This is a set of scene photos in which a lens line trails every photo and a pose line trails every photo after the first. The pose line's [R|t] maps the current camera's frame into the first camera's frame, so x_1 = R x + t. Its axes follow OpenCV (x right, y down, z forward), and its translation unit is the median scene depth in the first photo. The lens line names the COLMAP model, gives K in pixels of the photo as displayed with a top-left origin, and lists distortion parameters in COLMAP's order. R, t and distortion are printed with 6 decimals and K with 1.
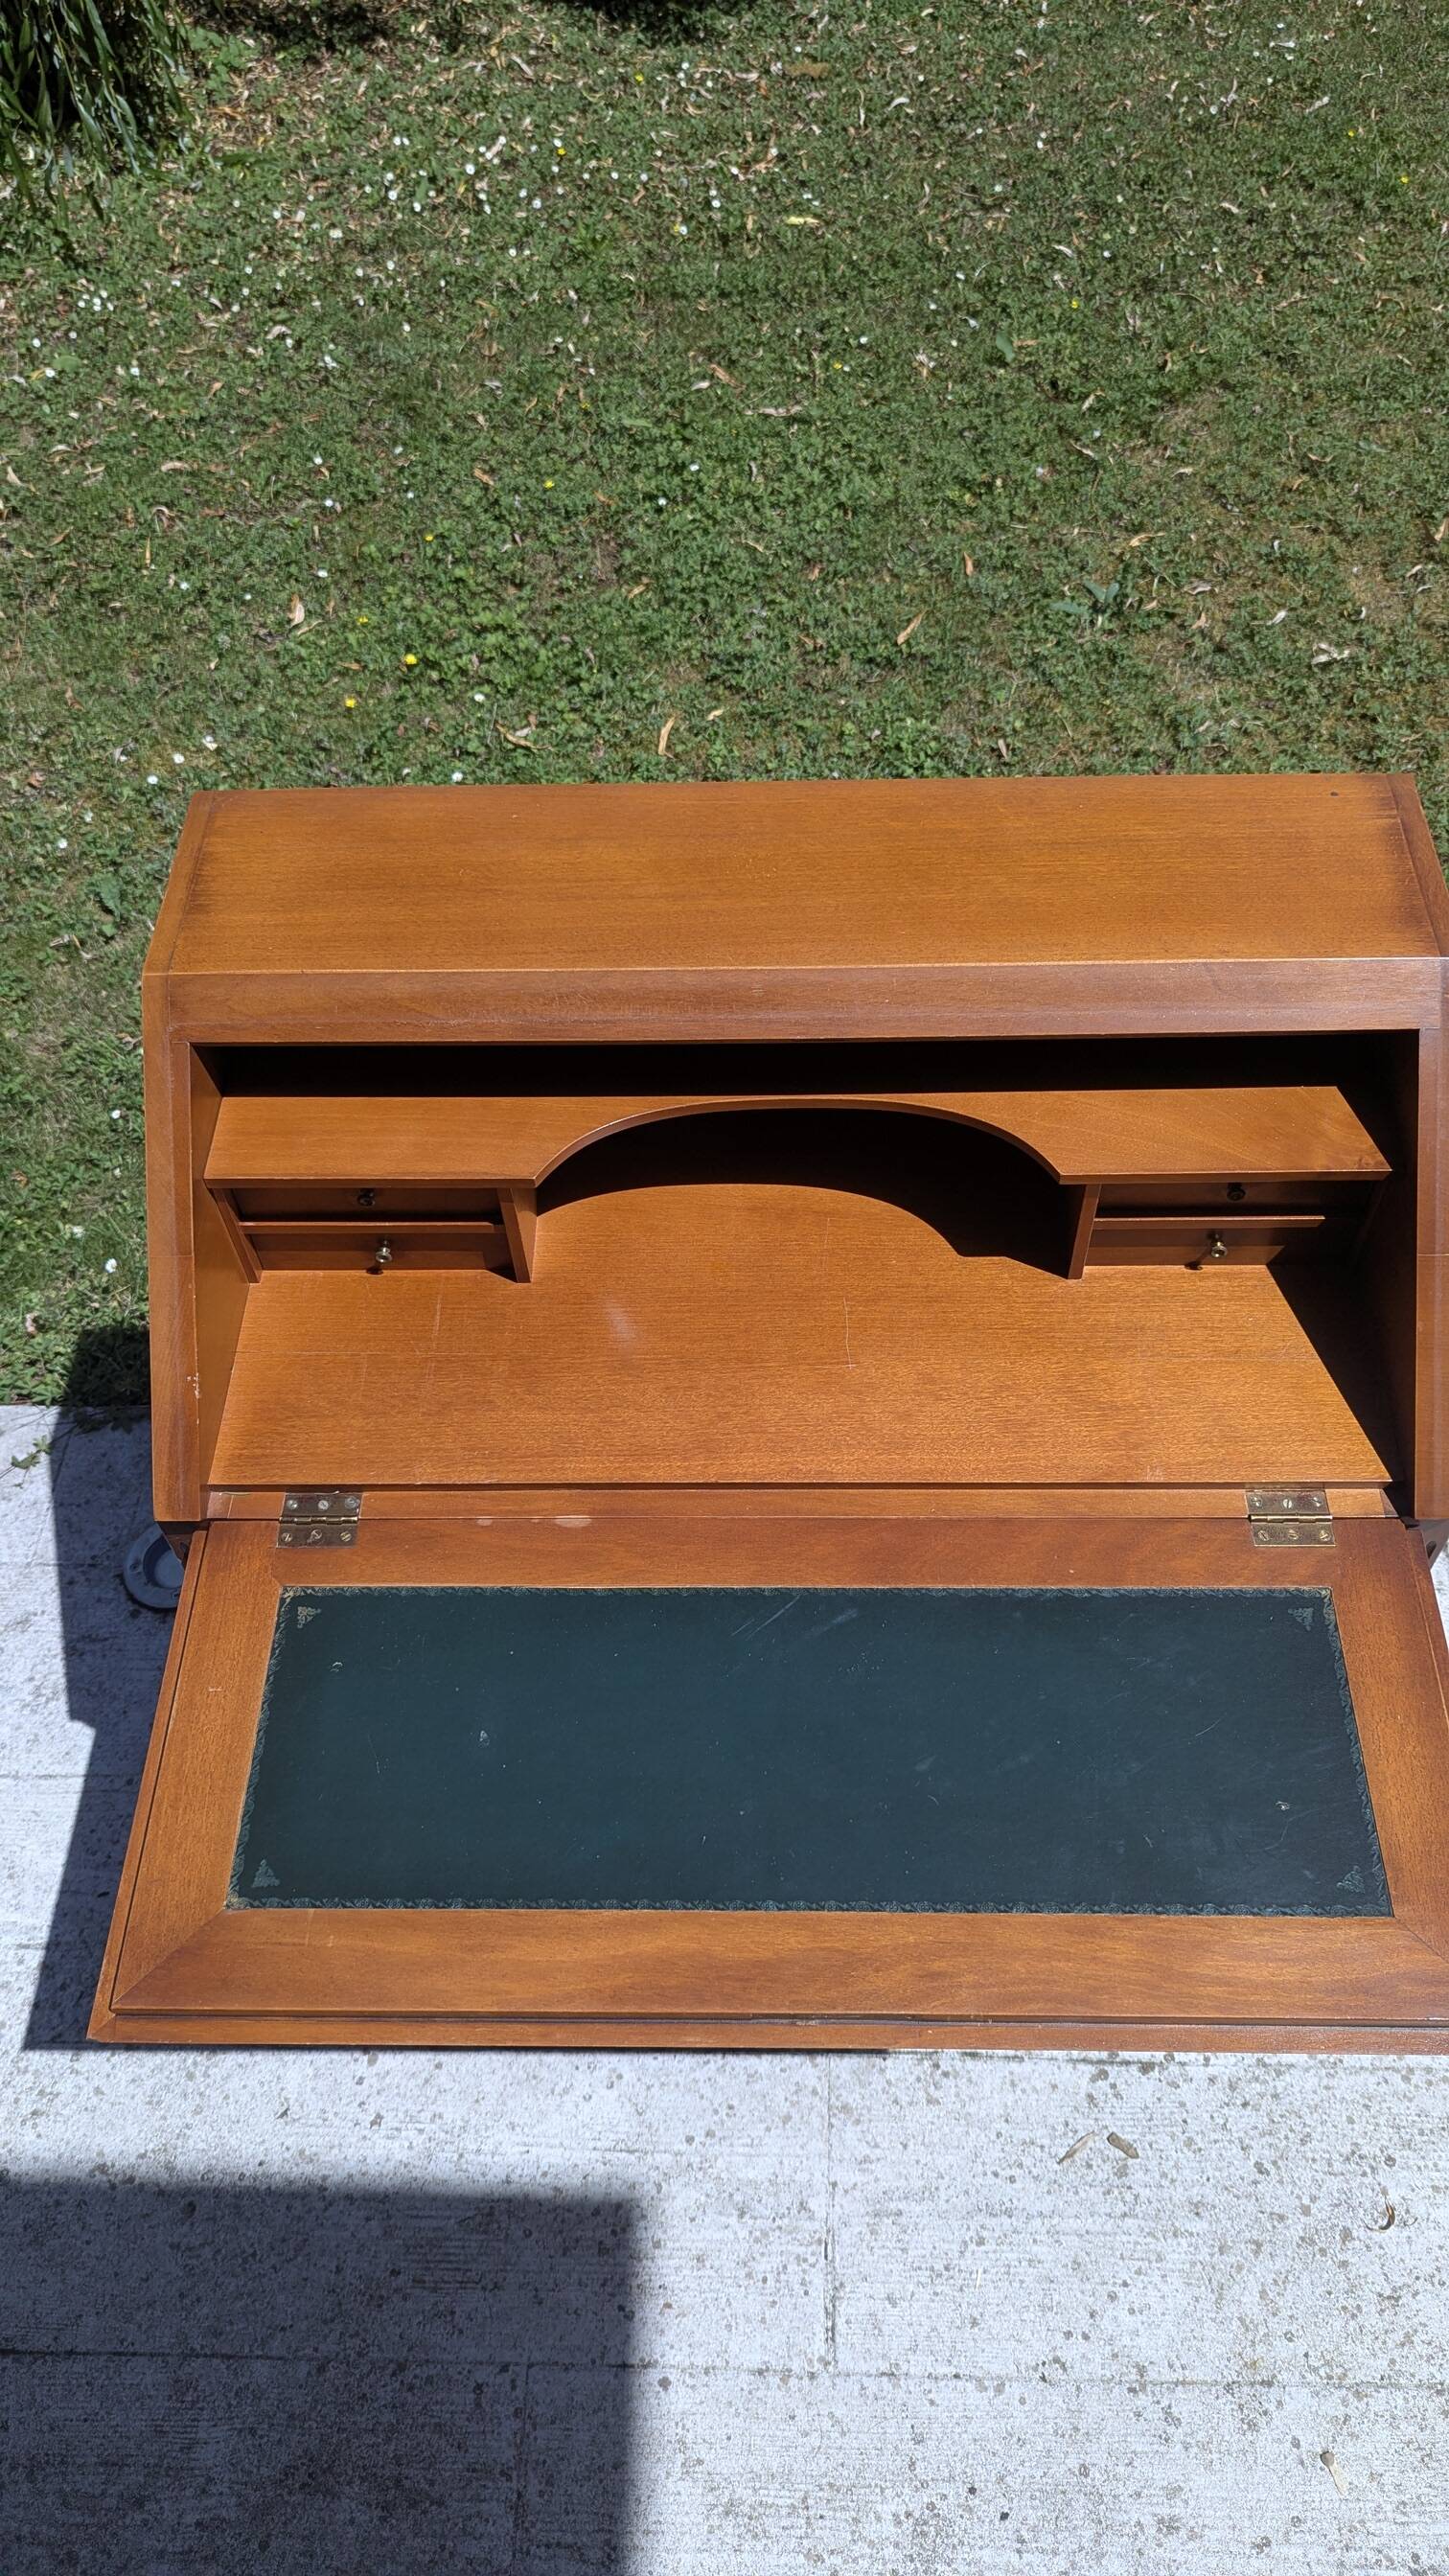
lens RADIAL K [[1826.9, 0, 726.7], [0, 1826.9, 1325.2], [0, 0, 1]] dist [0.062440, -0.071160]
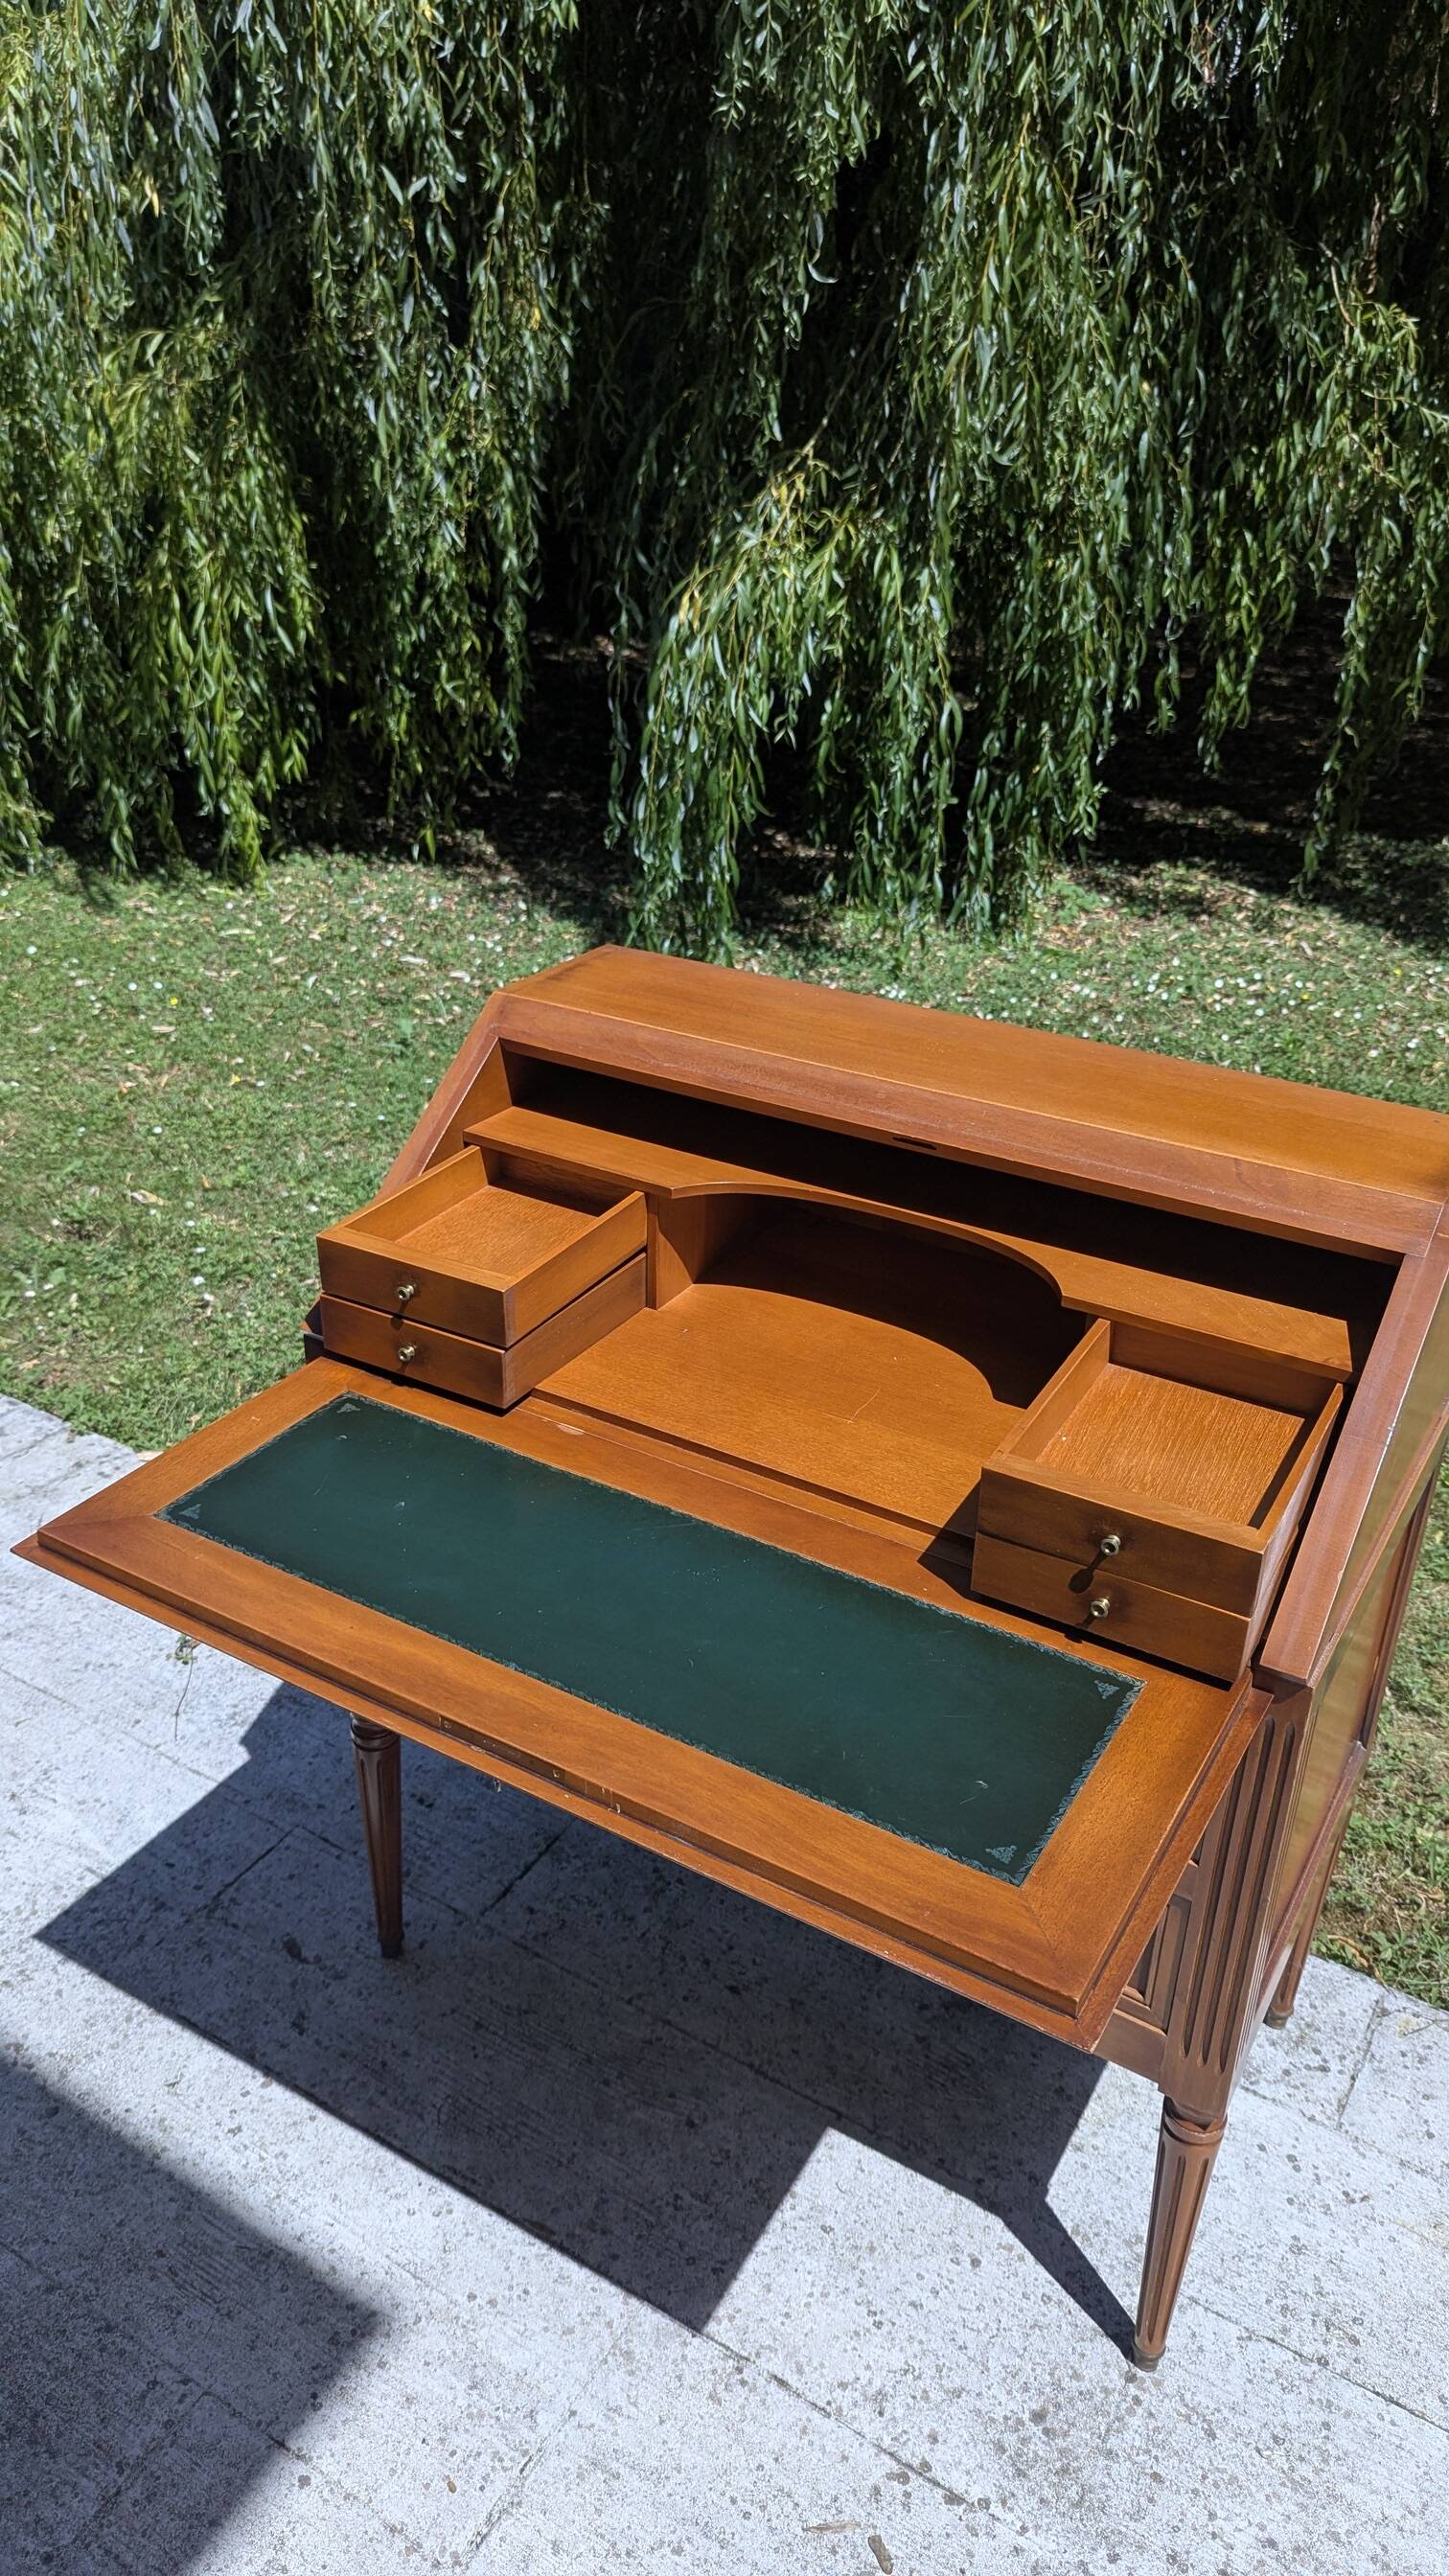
lens RADIAL K [[1826.9, 0, 720.4], [0, 1826.9, 1298.9], [0, 0, 1]] dist [0.062440, -0.071160]
pose [[0.863373, 0.278119, -0.420996, 0.353611], [-0.439009, 0.825345, -0.355073, 0.308962], [0.248714, 0.491382, 0.834677, -0.005240]]
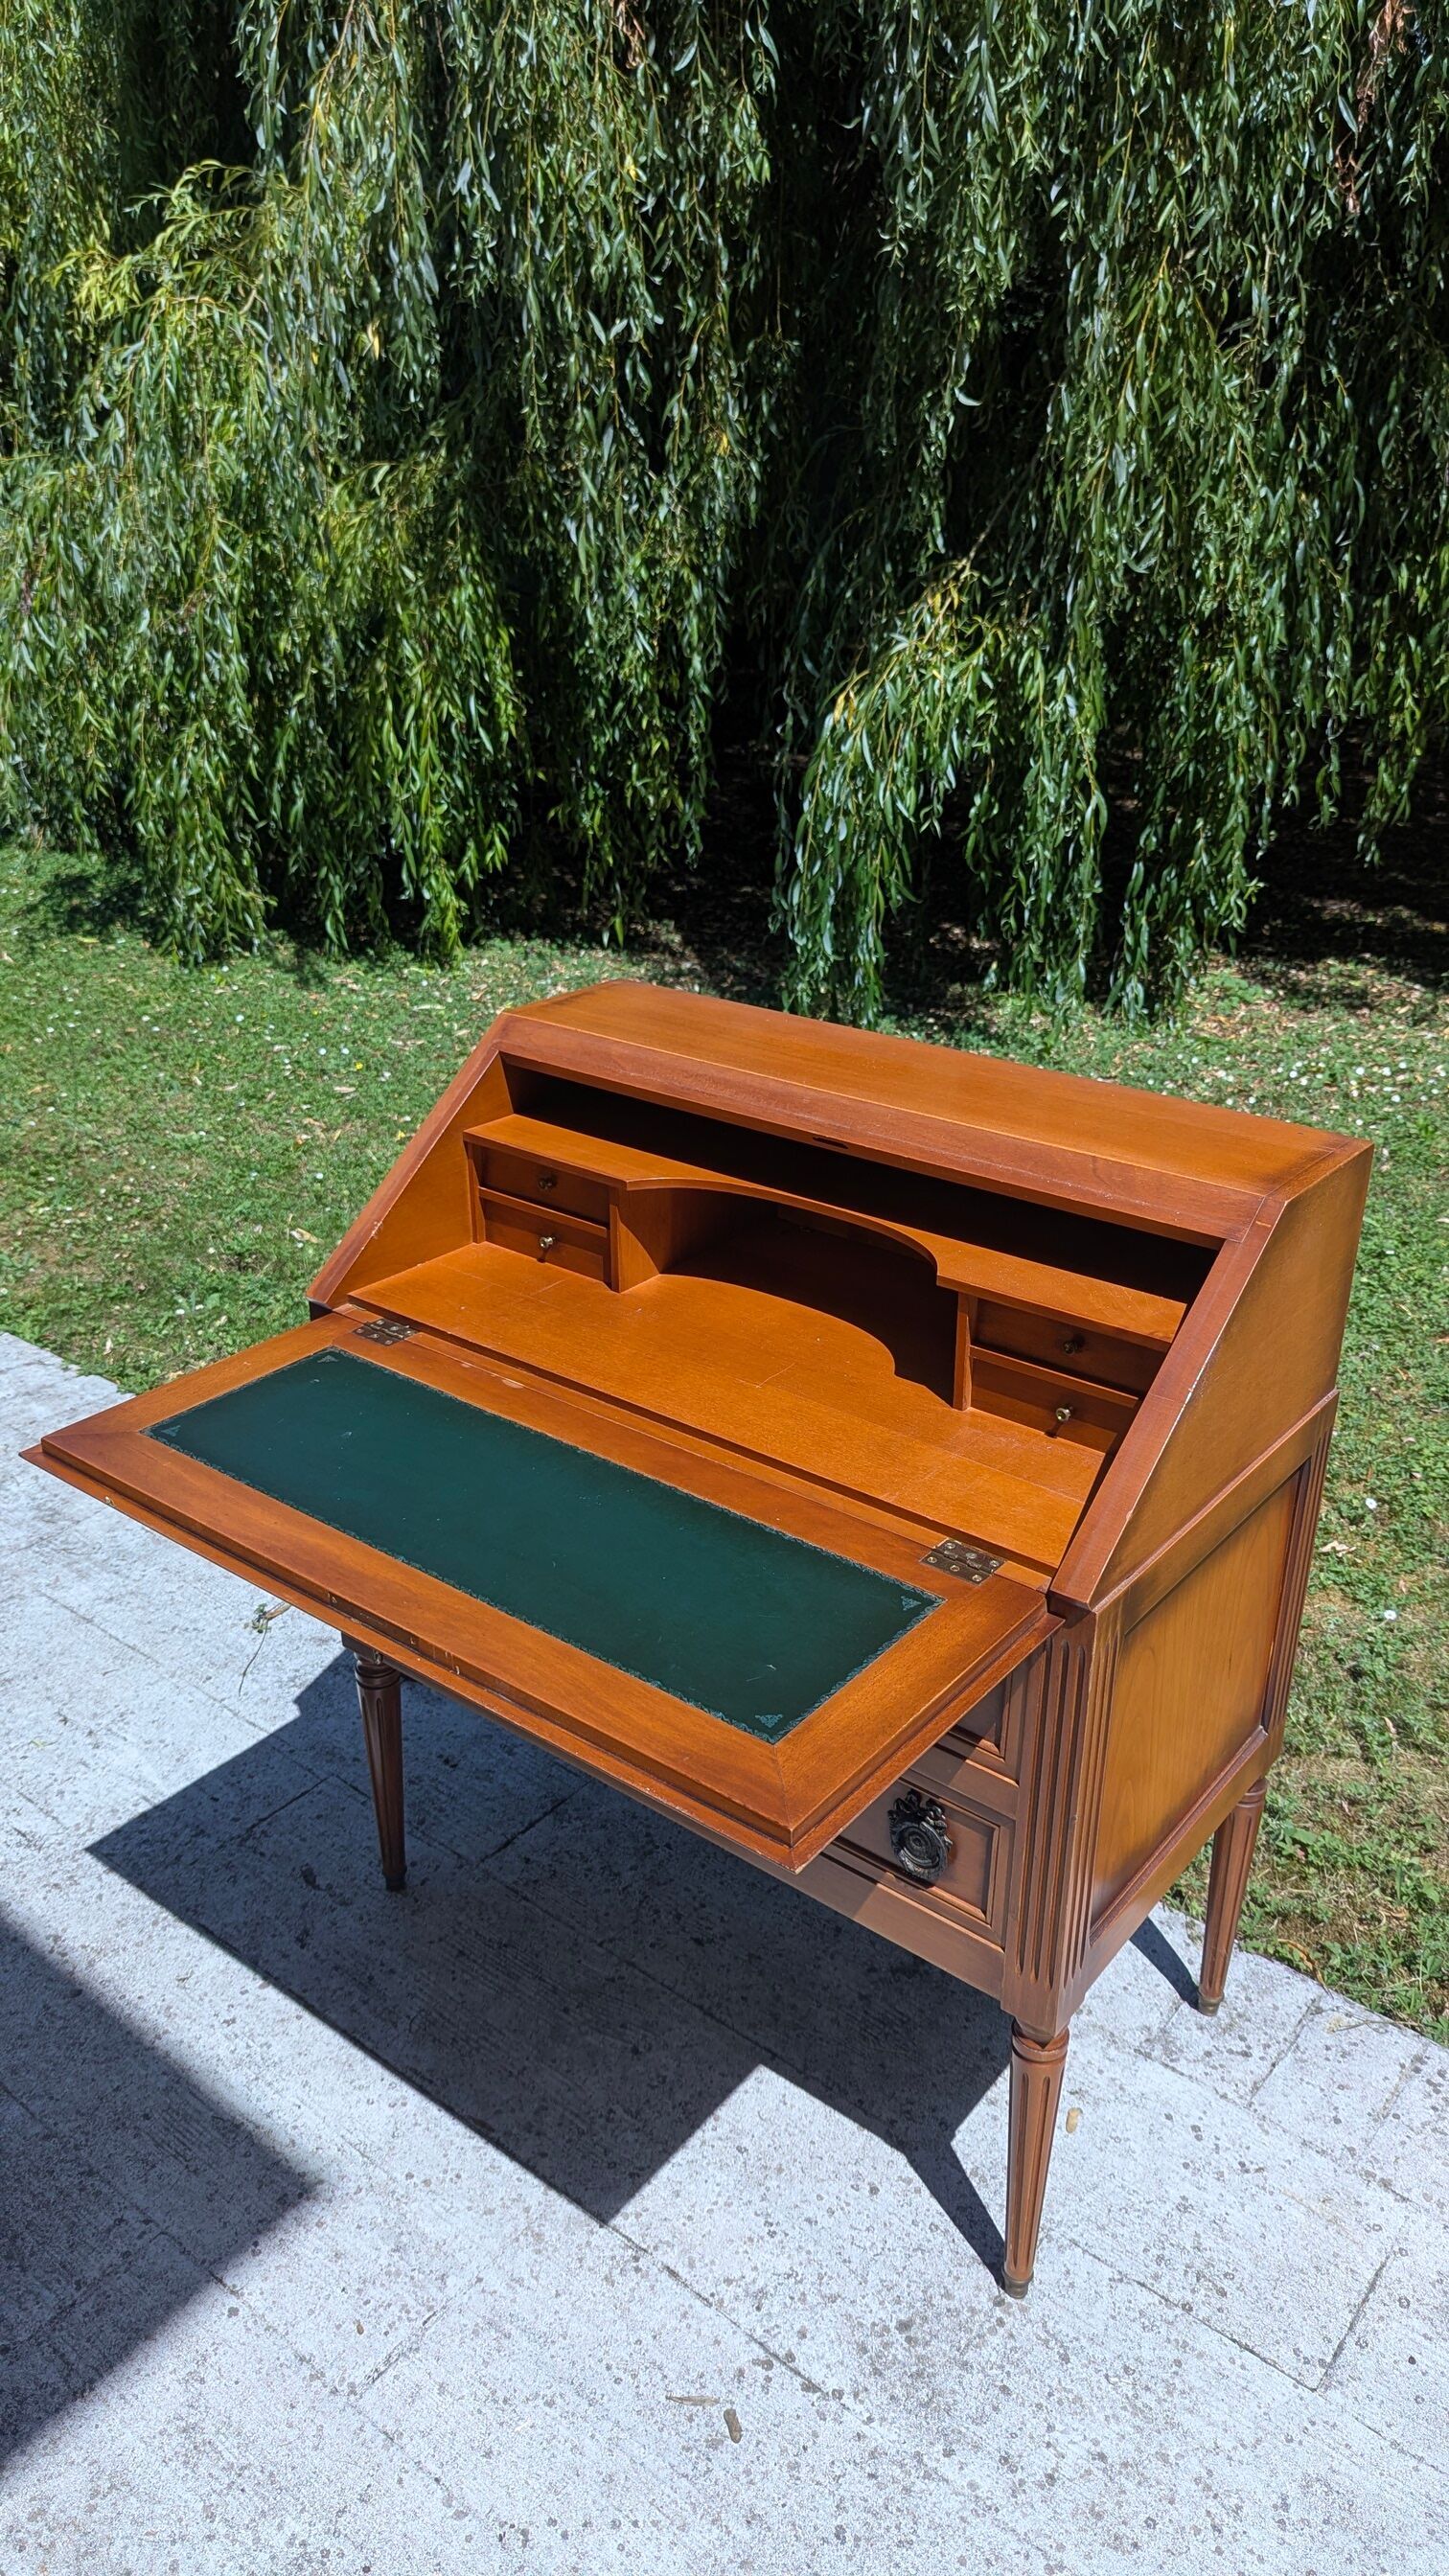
lens RADIAL K [[1826.9, 0, 755.6], [0, 1826.9, 1298.4], [0, 0, 1]] dist [0.062440, -0.071160]
pose [[0.799559, 0.283774, -0.529318, 0.560369], [-0.509651, 0.786860, -0.348005, 0.323759], [0.317744, 0.548018, 0.773767, -0.014258]]
